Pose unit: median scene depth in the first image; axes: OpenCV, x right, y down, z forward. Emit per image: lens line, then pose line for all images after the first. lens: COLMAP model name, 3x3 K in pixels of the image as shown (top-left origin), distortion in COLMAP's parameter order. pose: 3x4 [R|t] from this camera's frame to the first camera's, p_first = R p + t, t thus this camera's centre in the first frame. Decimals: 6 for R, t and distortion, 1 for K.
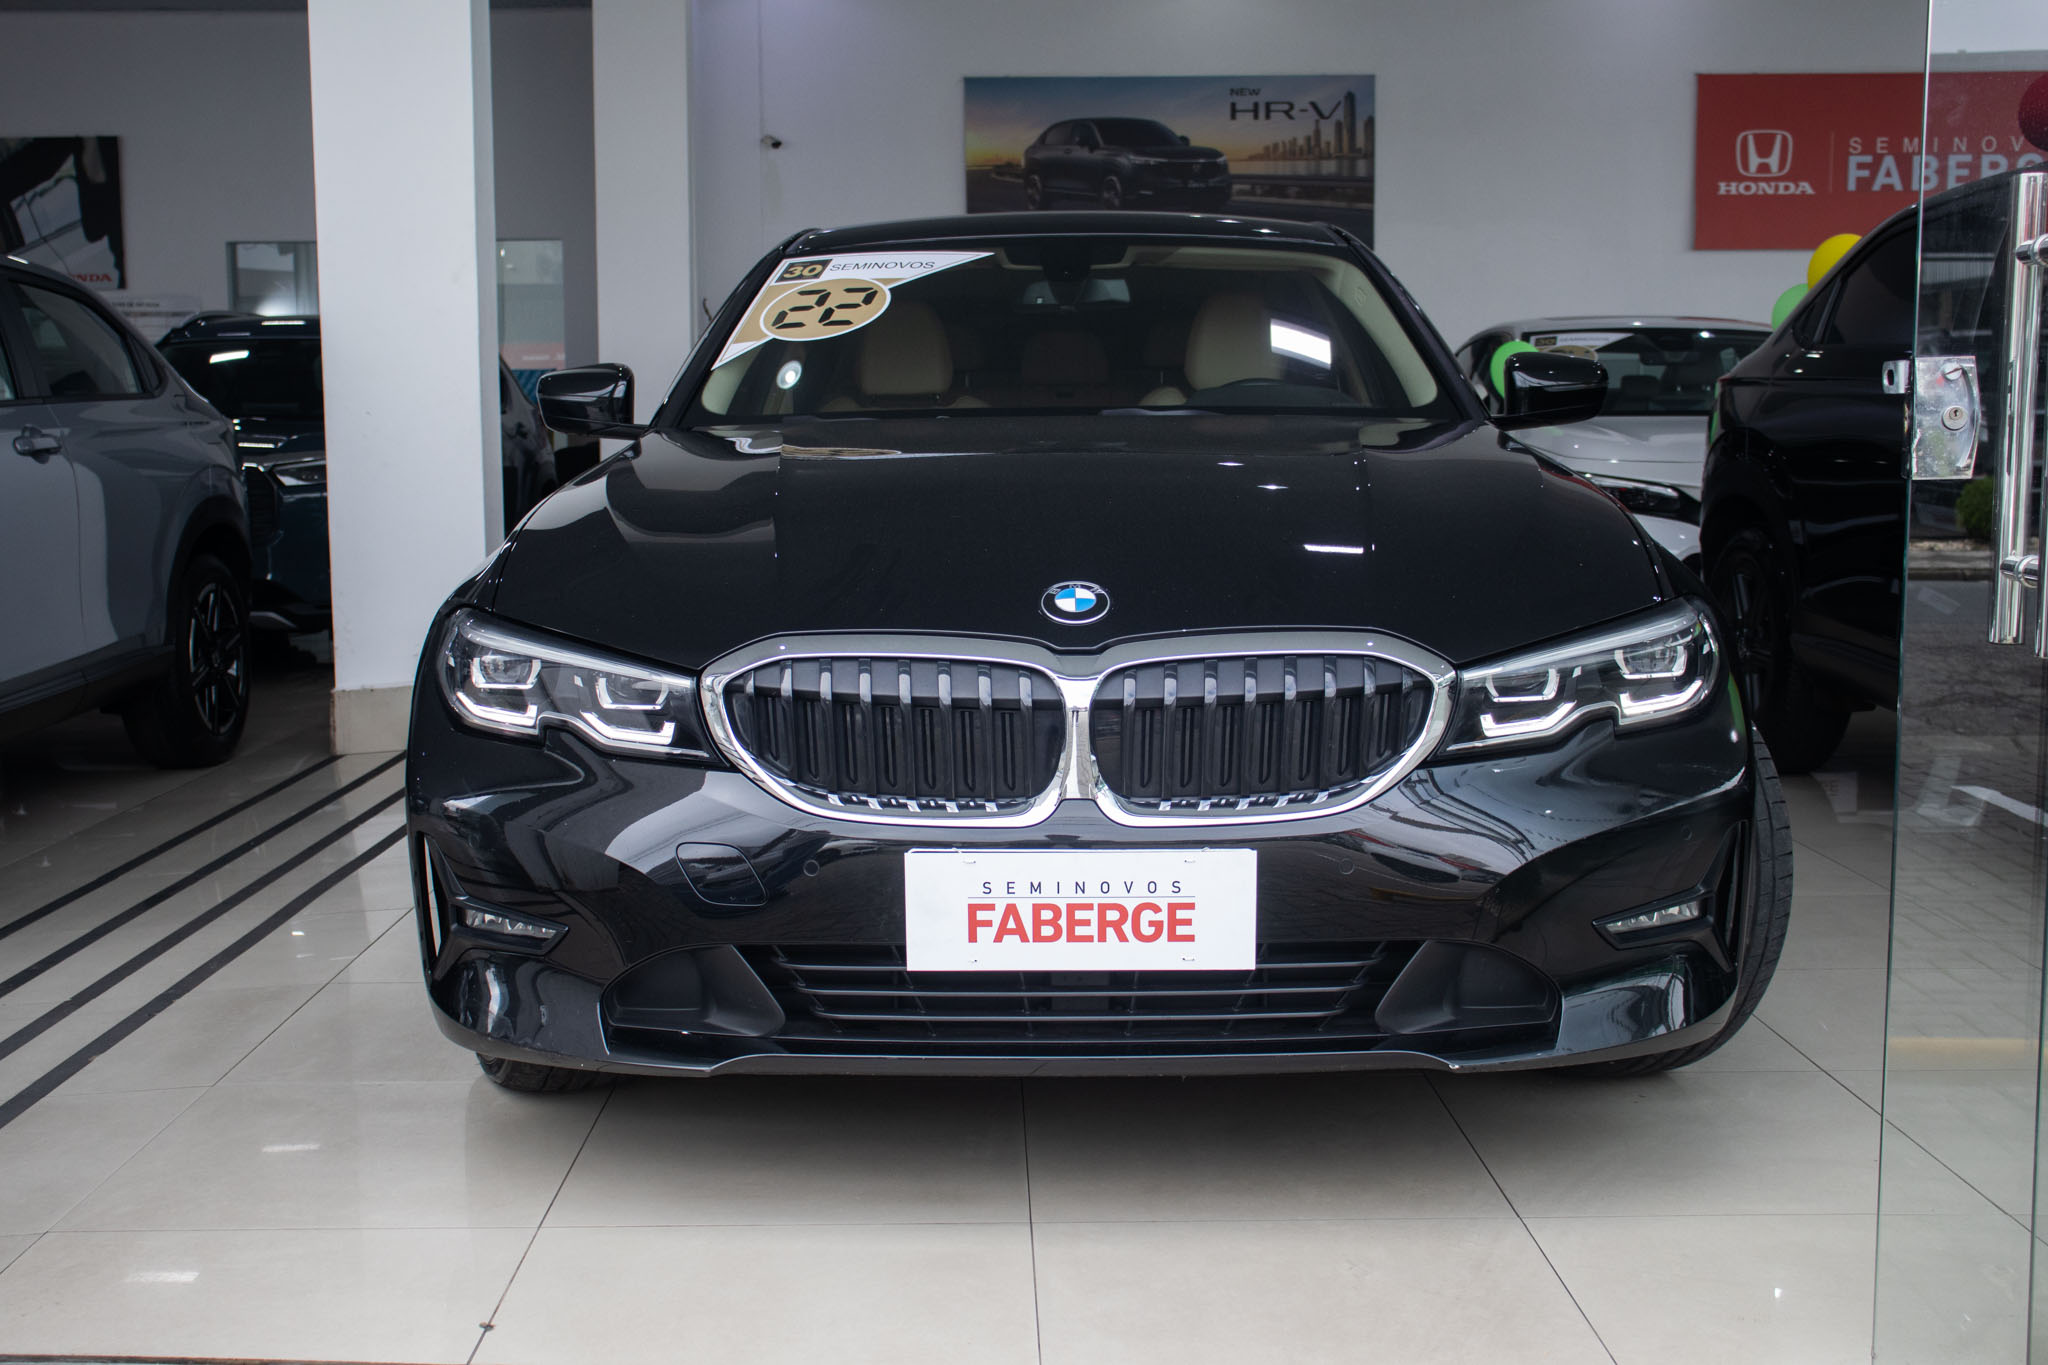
lens RADIAL K [[2310.5, 0, 1024.0], [0, 2310.5, 682.5], [0, 0, 1]] dist [-0.126068, -0.007739]
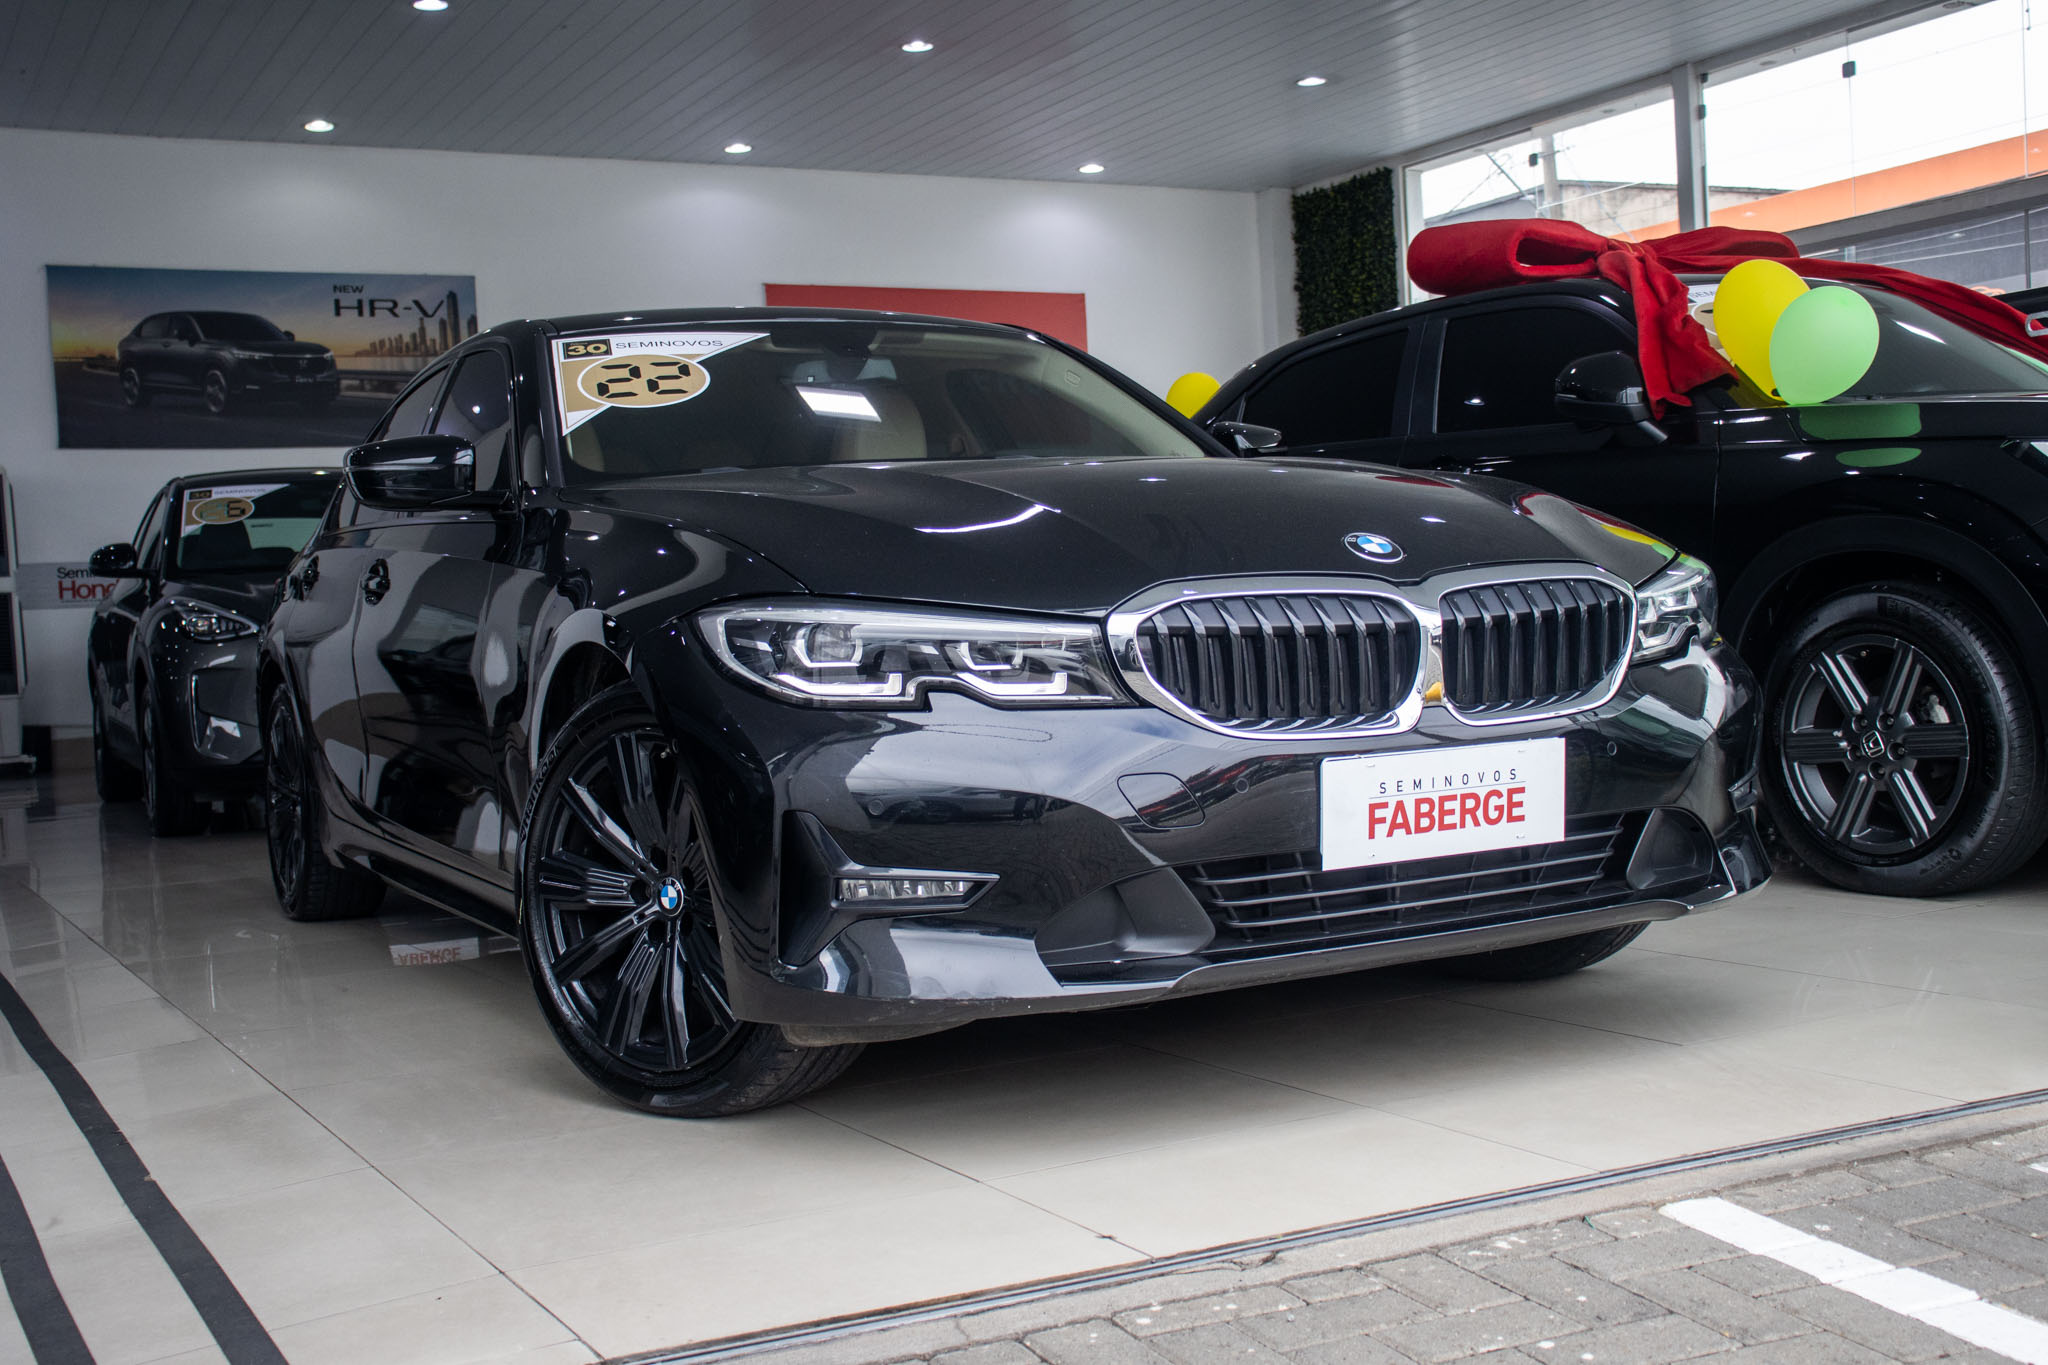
lens RADIAL K [[2203.0, 0, 1024.0], [0, 2203.0, 682.5], [0, 0, 1]] dist [-0.004187, 0.023397]
pose [[0.877281, -0.054118, 0.476916, -0.668014], [0.100709, 0.992260, -0.072655, 0.096000], [-0.469293, 0.111769, 0.875941, 0.123647]]
